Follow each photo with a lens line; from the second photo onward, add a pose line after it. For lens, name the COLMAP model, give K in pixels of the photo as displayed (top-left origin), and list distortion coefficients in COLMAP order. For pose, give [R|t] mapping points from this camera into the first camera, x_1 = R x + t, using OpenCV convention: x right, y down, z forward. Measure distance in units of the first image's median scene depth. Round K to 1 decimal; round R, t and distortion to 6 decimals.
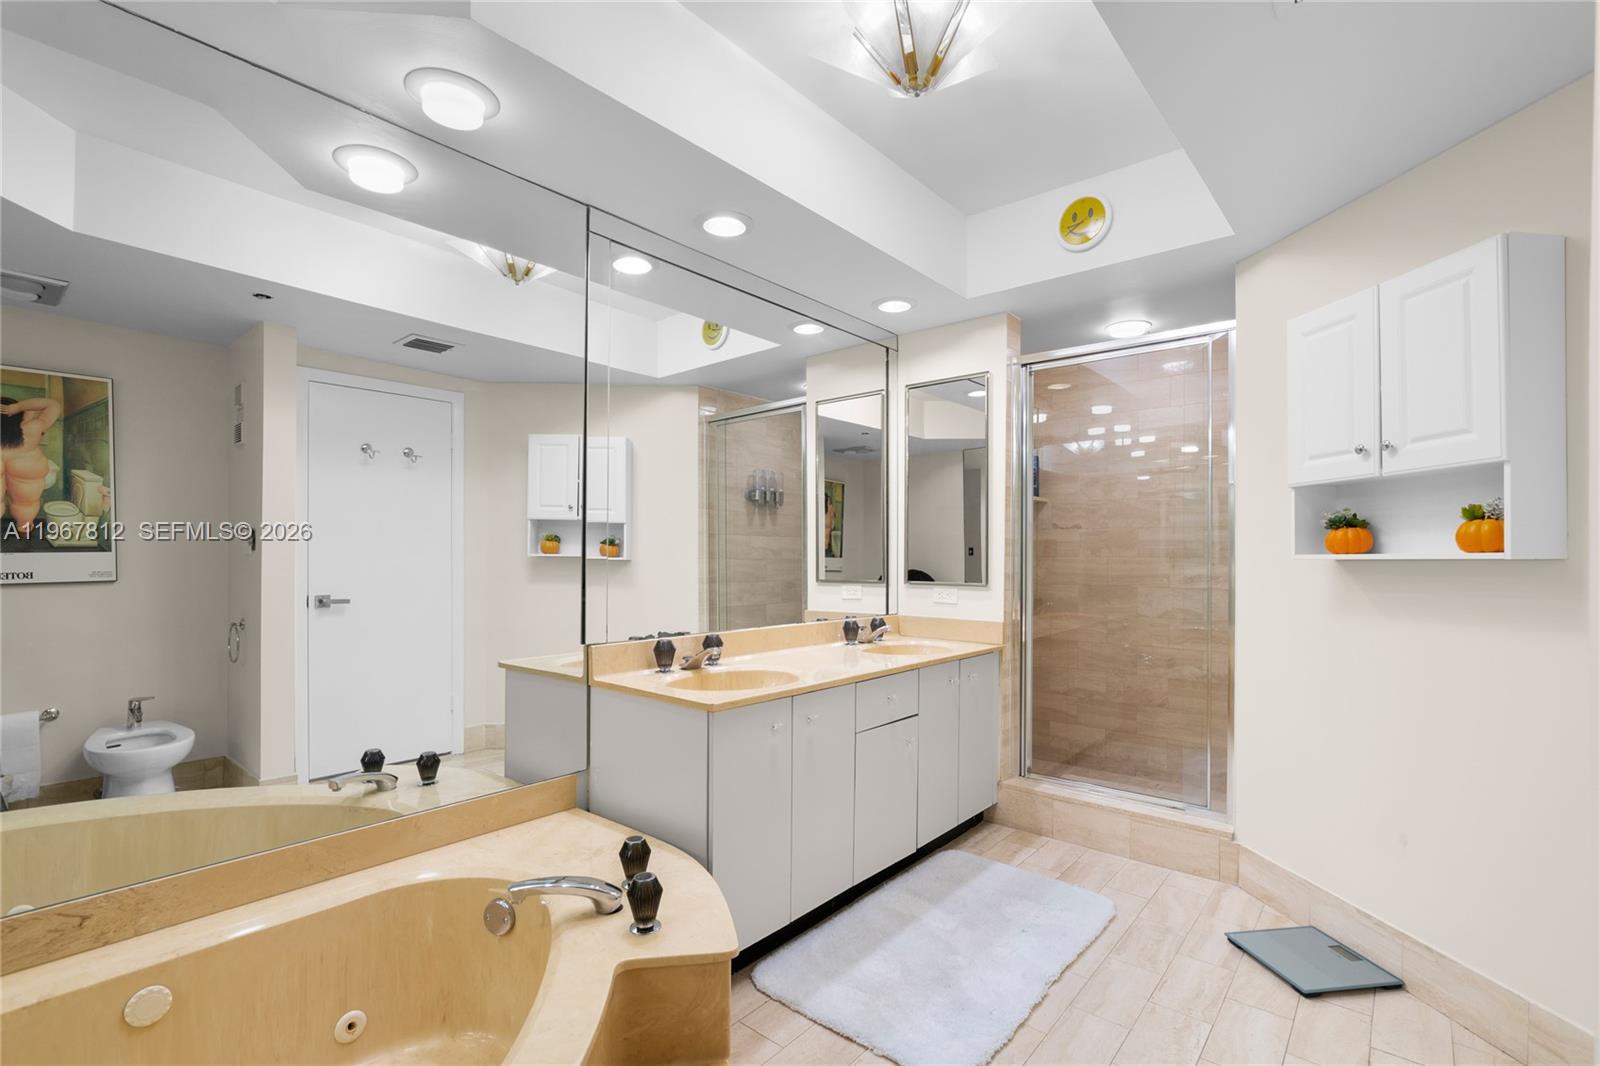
lens RADIAL K [[718.2, 0, 803.8], [0, 718.2, 530.1], [0, 0, 1]] dist [-0.005546, 0.001703]
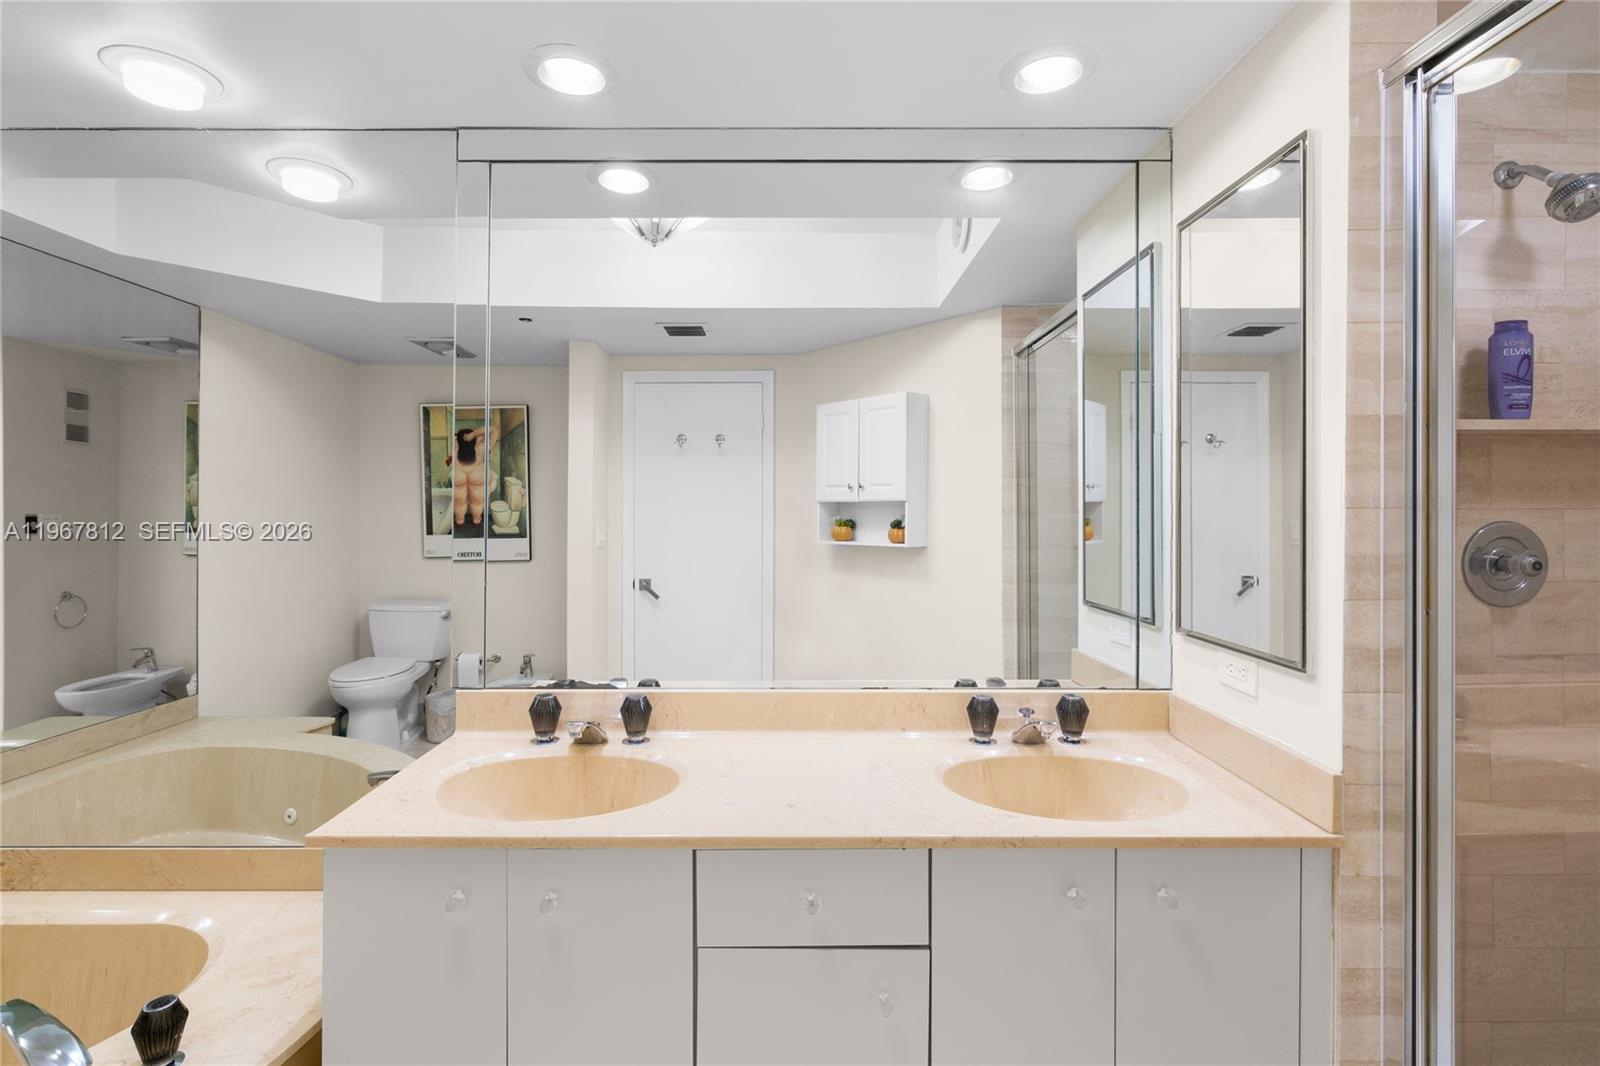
lens RADIAL K [[718.2, 0, 803.8], [0, 718.2, 530.1], [0, 0, 1]] dist [-0.005546, 0.001703]
pose [[0.658276, 0.007454, -0.752739, 0.355044], [0.029139, 0.998949, 0.035374, -0.016550], [0.752212, -0.045220, 0.657367, 0.531596]]
